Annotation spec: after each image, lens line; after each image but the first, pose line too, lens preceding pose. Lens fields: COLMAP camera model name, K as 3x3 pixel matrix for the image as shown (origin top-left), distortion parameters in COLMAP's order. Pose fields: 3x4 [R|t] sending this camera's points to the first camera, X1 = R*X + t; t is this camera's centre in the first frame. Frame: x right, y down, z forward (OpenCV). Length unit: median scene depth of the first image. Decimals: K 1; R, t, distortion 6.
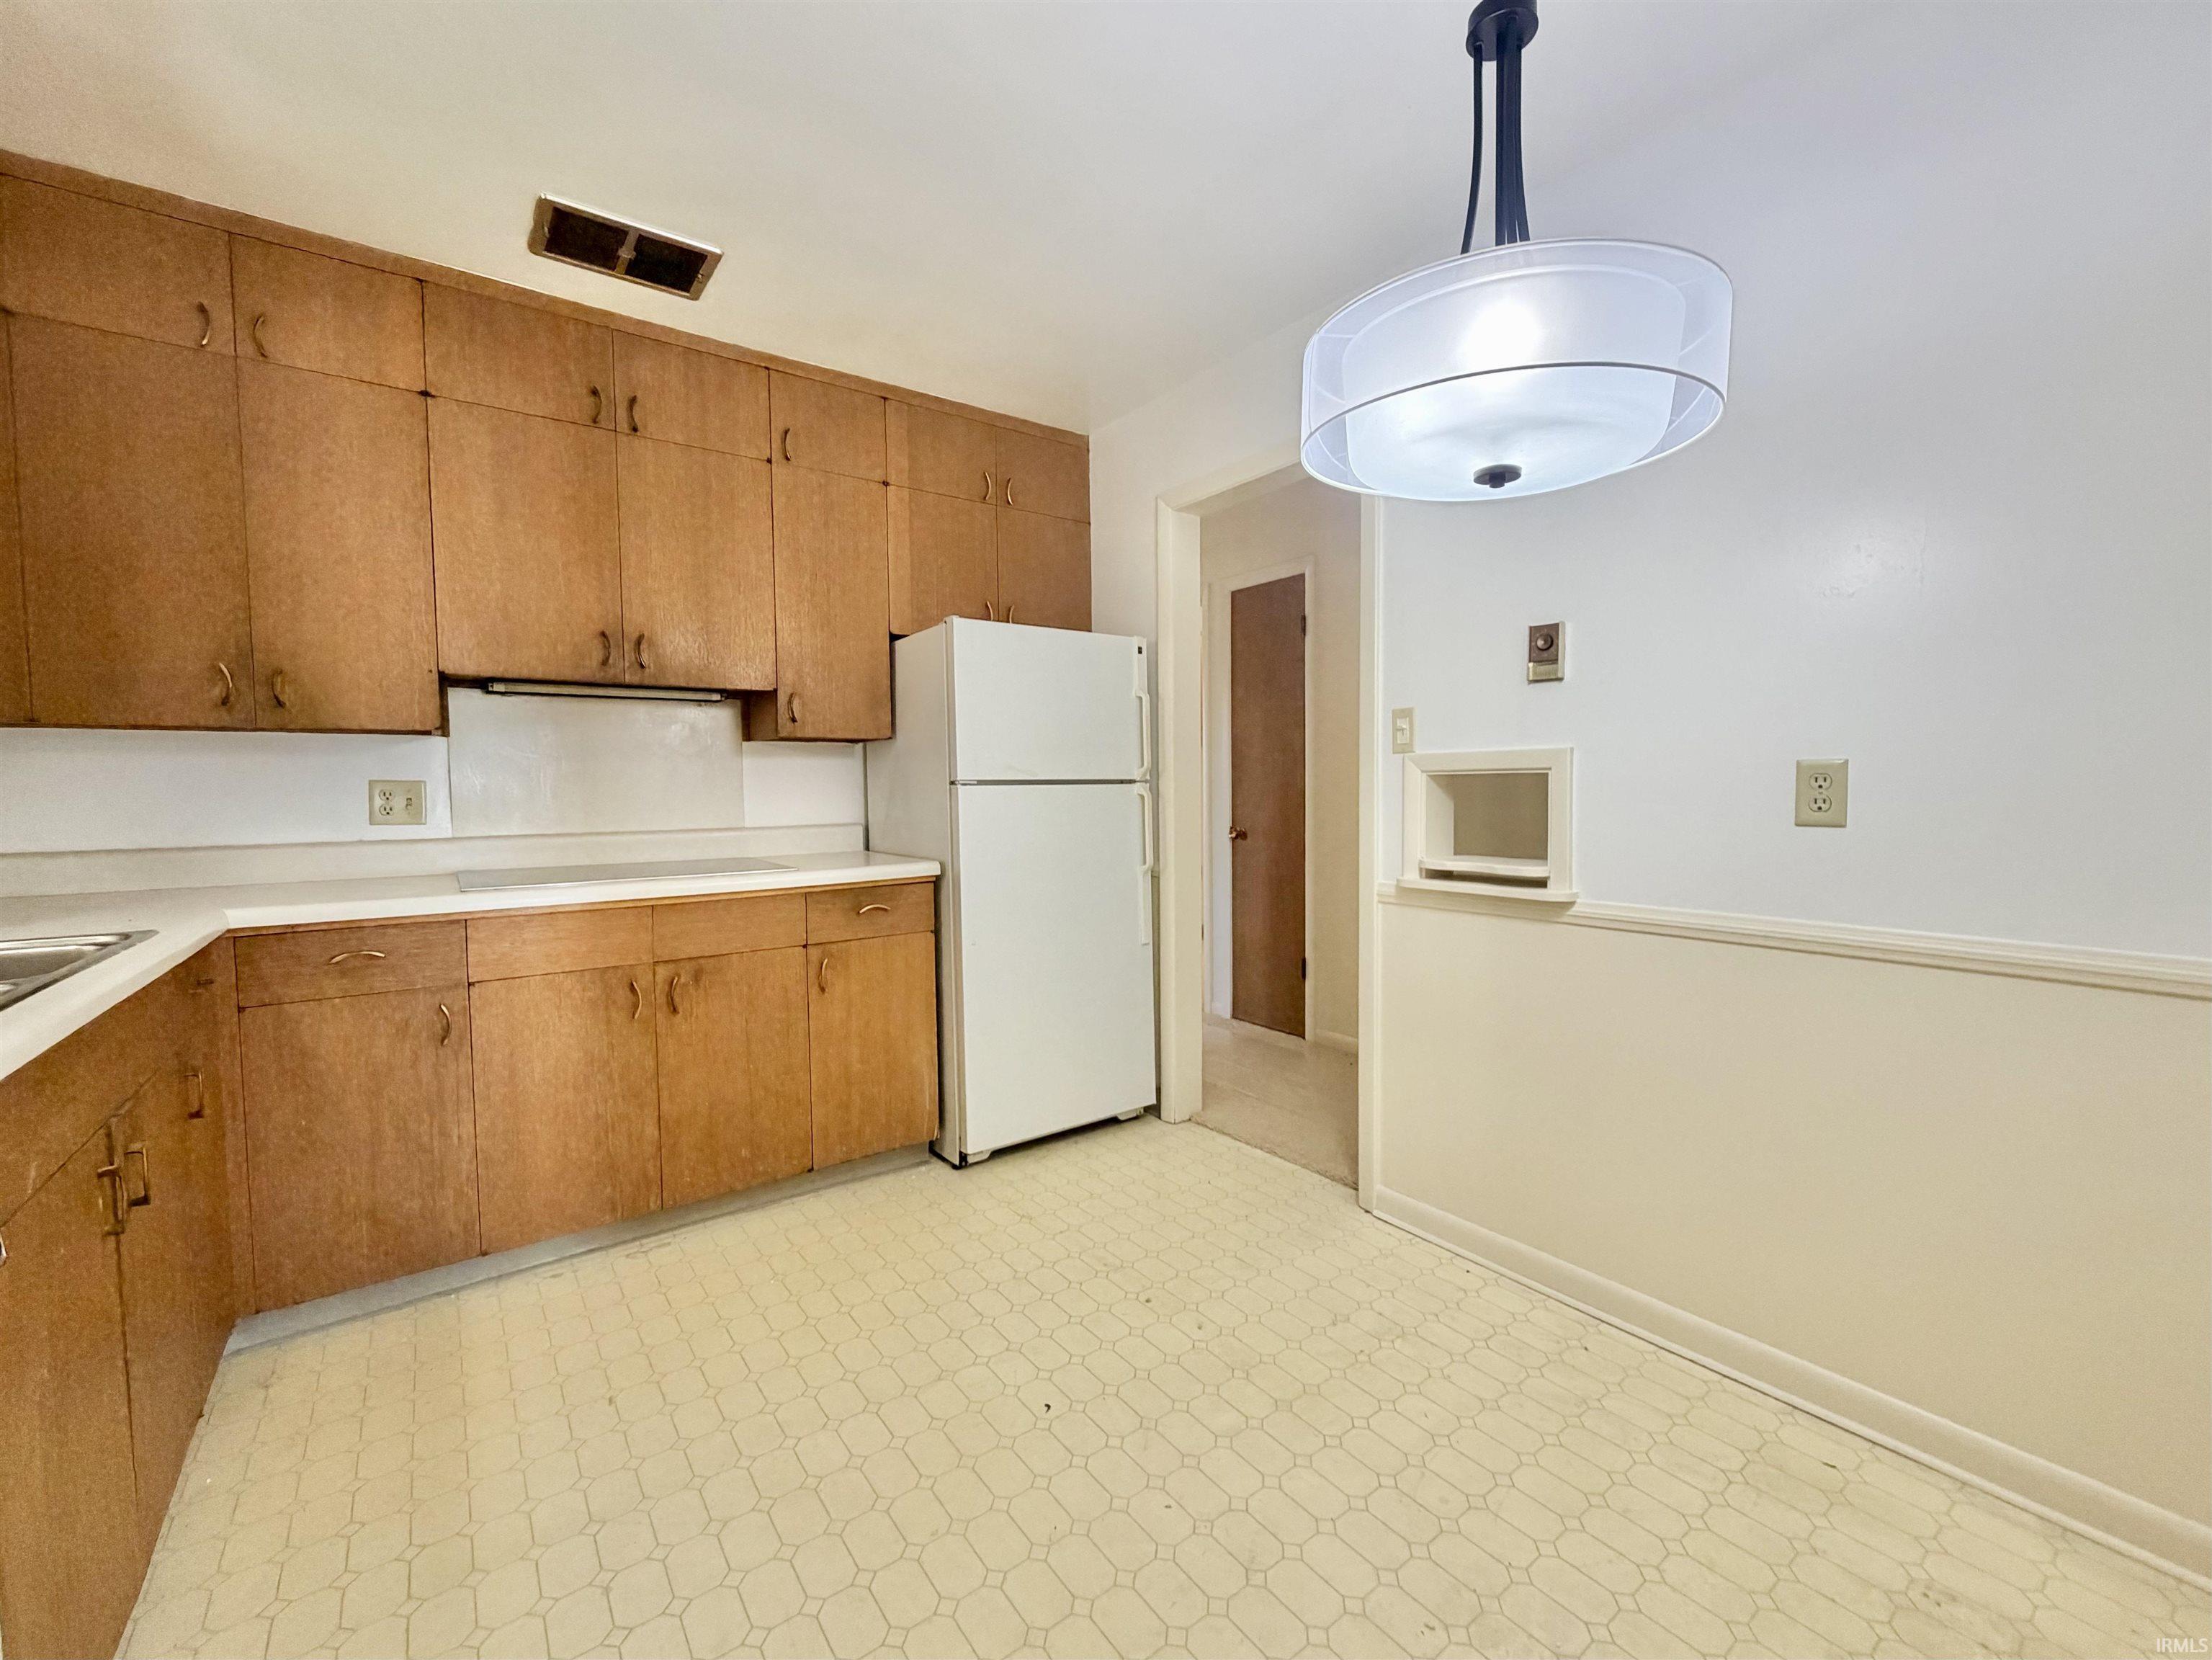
lens RADIAL K [[885.0, 0, 1106.0], [0, 885.0, 830.0], [0, 0, 1]] dist [0.000190, -0.000481]
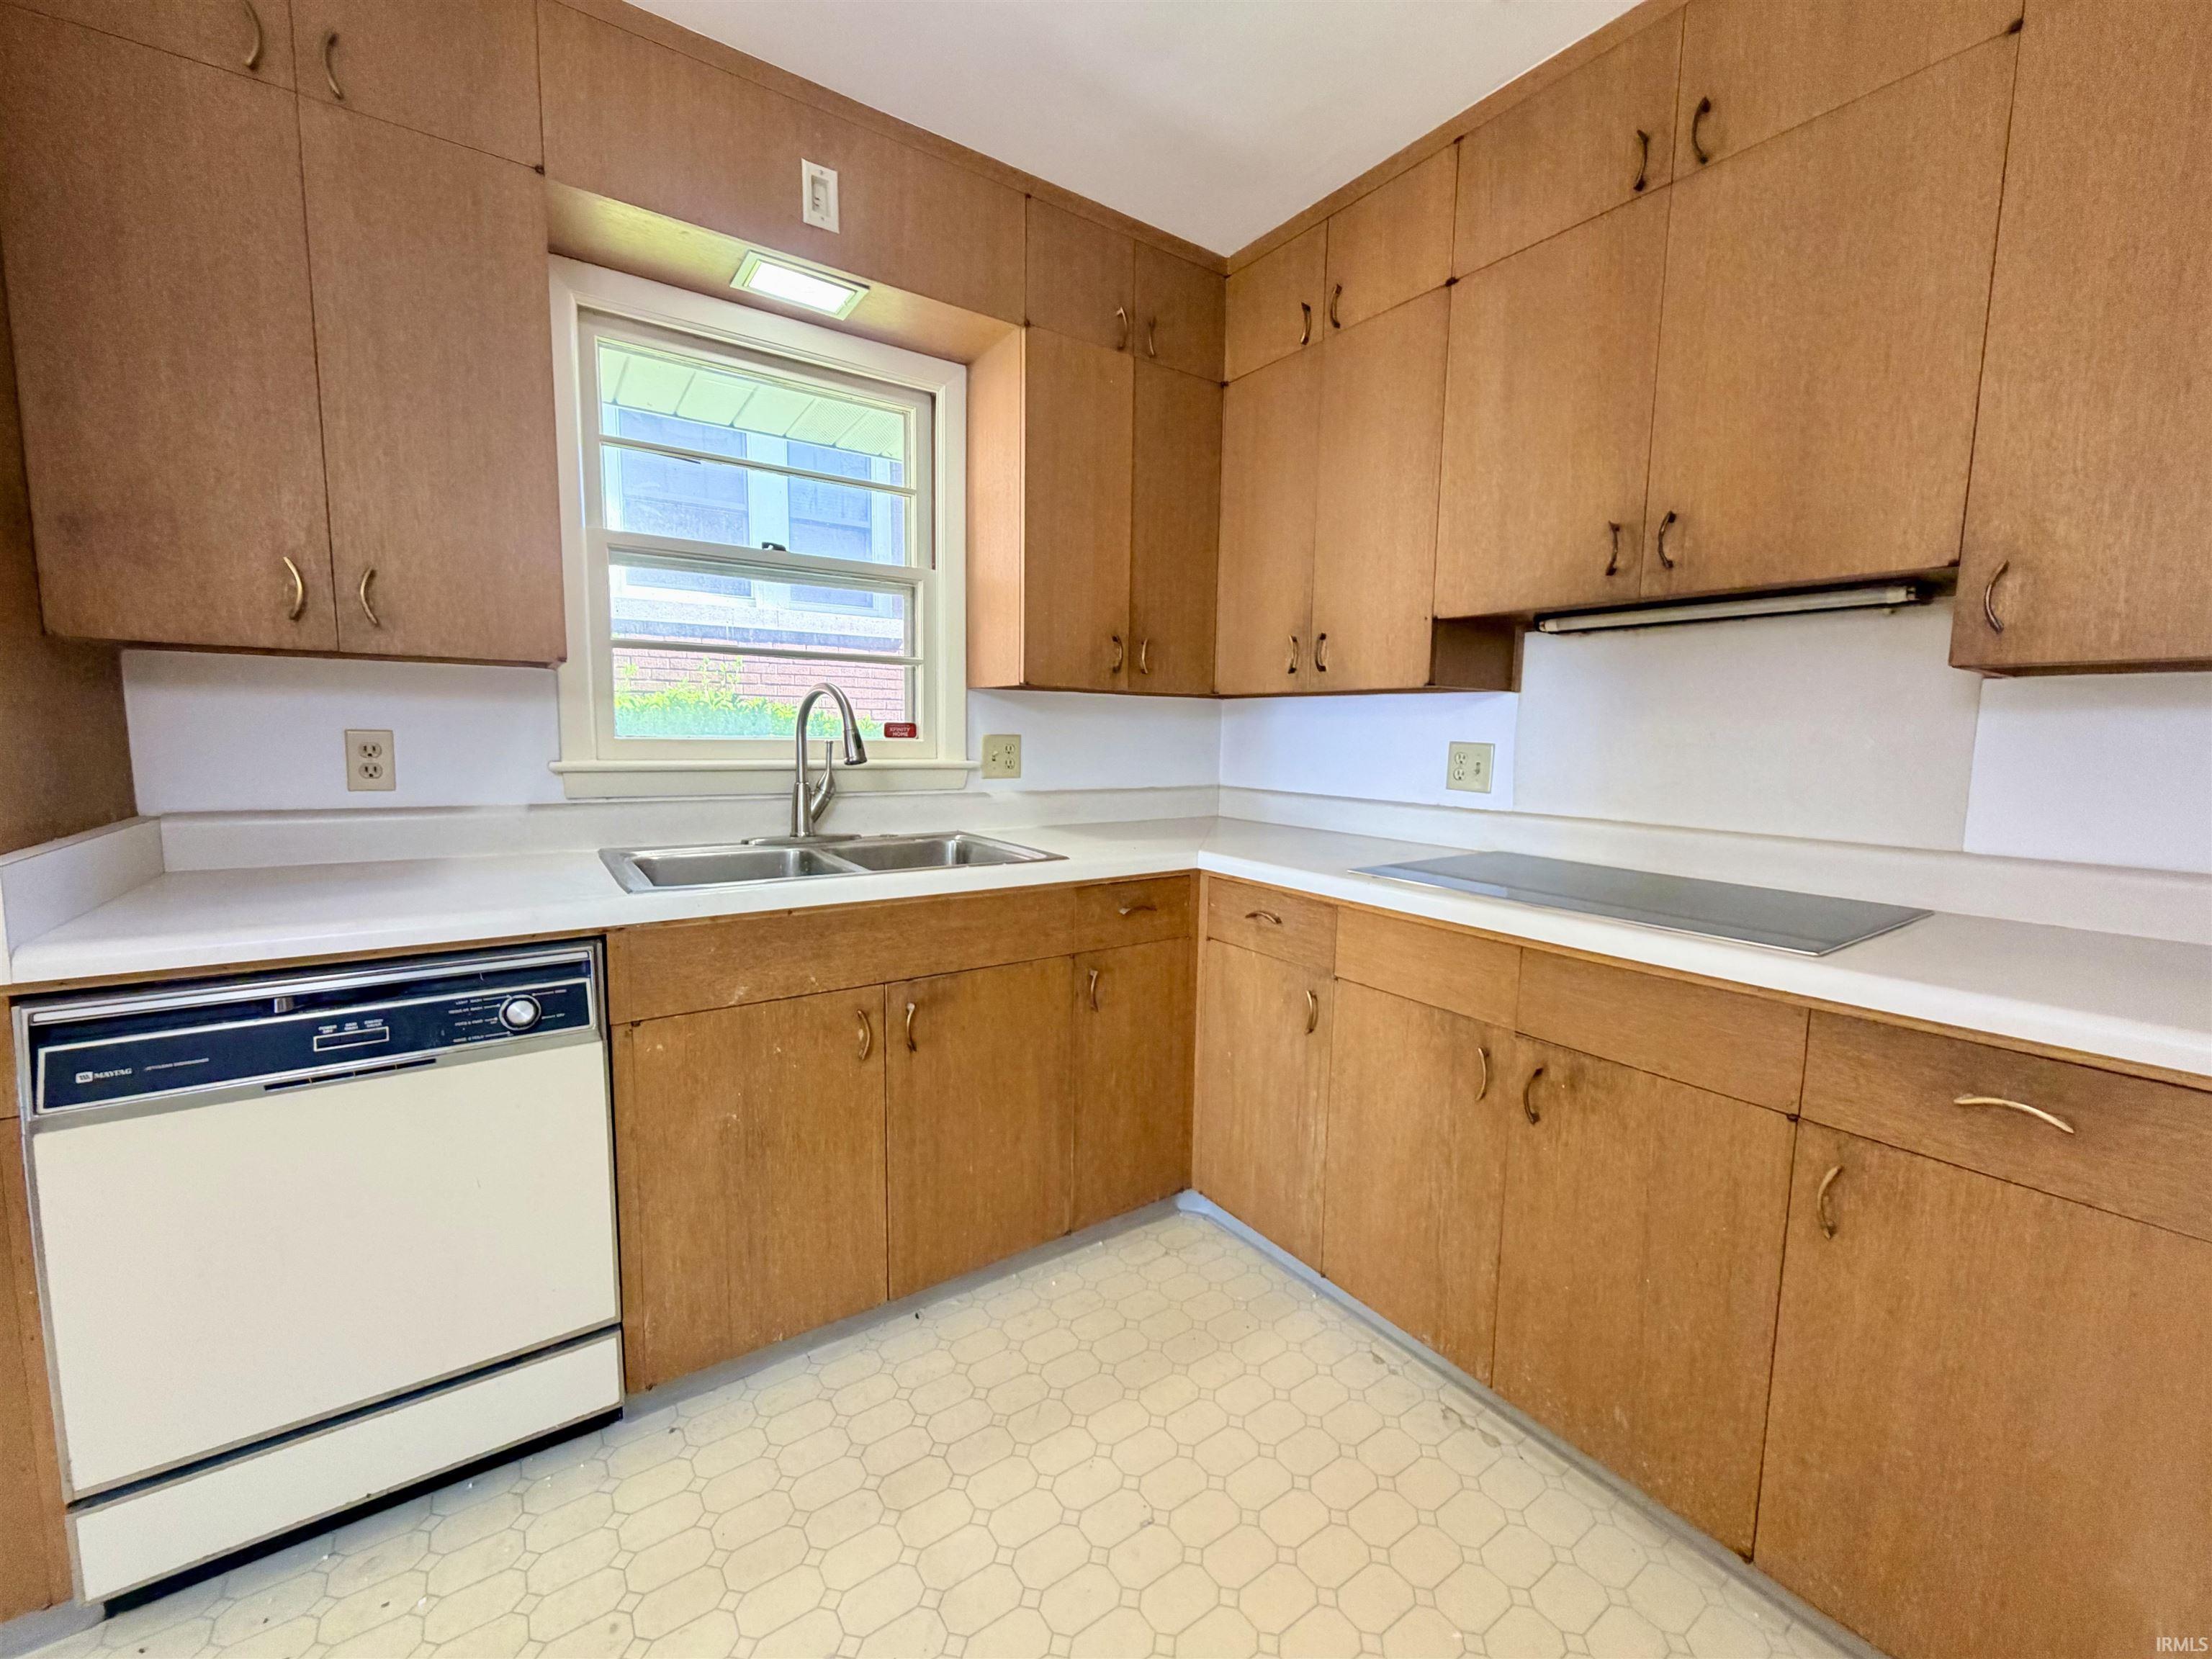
lens RADIAL K [[884.9, 0, 1106.0], [0, 884.9, 829.5], [0, 0, 1]] dist [0.000190, -0.000481]
pose [[-0.026187, 0.121358, -0.992263, 0.125048], [-0.076972, 0.989412, 0.123041, -0.054331], [0.996689, 0.079599, -0.016569, 0.689393]]
